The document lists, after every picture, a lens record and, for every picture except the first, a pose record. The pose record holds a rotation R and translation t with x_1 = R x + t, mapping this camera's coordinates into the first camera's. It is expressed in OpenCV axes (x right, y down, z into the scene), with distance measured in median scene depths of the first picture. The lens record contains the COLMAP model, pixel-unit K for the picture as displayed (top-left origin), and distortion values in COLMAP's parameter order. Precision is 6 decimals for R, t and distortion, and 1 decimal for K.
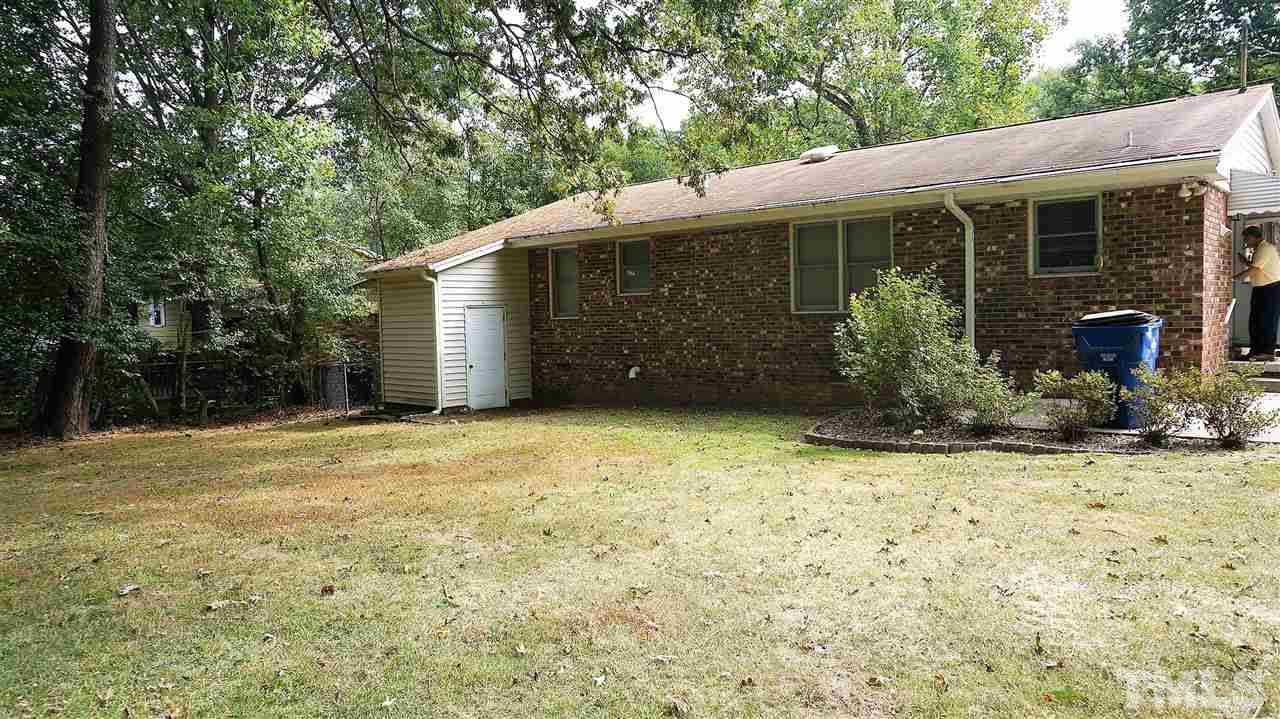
lens RADIAL K [[944.1, 0, 635.5], [0, 944.1, 354.7], [0, 0, 1]] dist [0.022700, 0.030476]
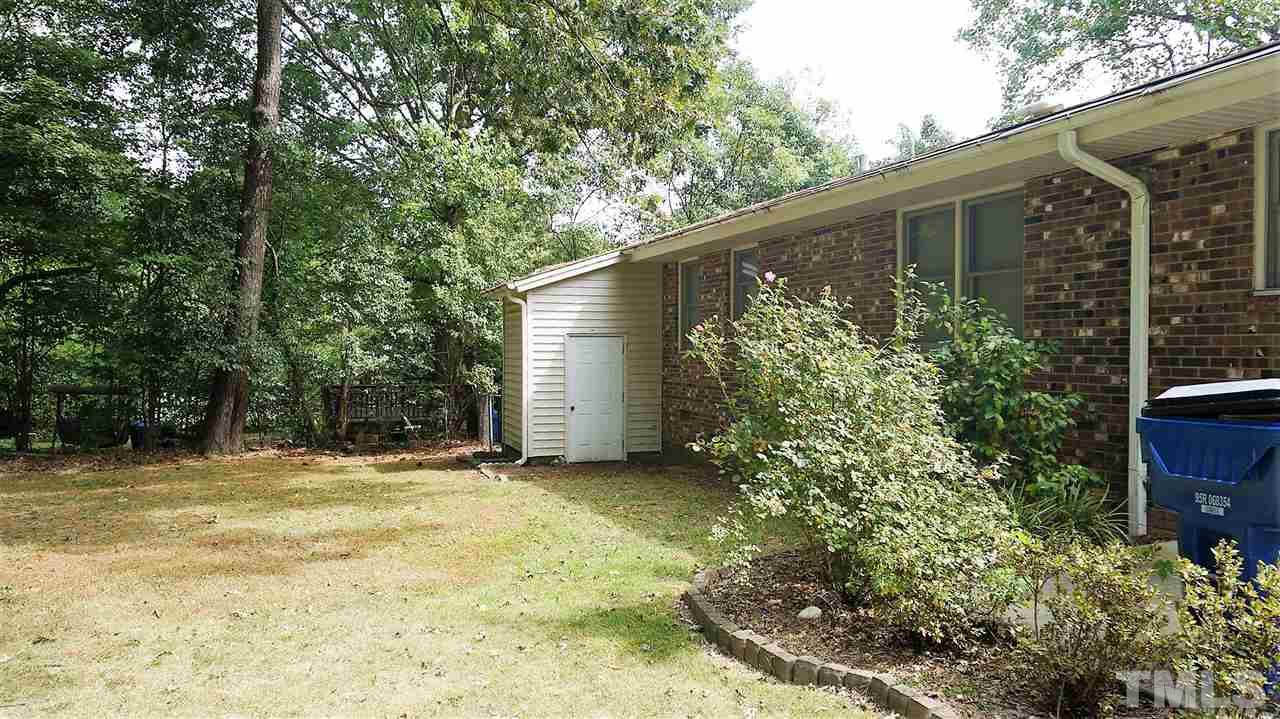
lens RADIAL K [[944.1, 0, 646.2], [0, 944.1, 360.1], [0, 0, 1]] dist [0.022700, 0.030476]
pose [[0.893005, 0.030322, -0.449023, 0.338381], [-0.040329, 0.999105, -0.012737, -0.028914], [0.448235, 0.029483, 0.893429, 0.414539]]
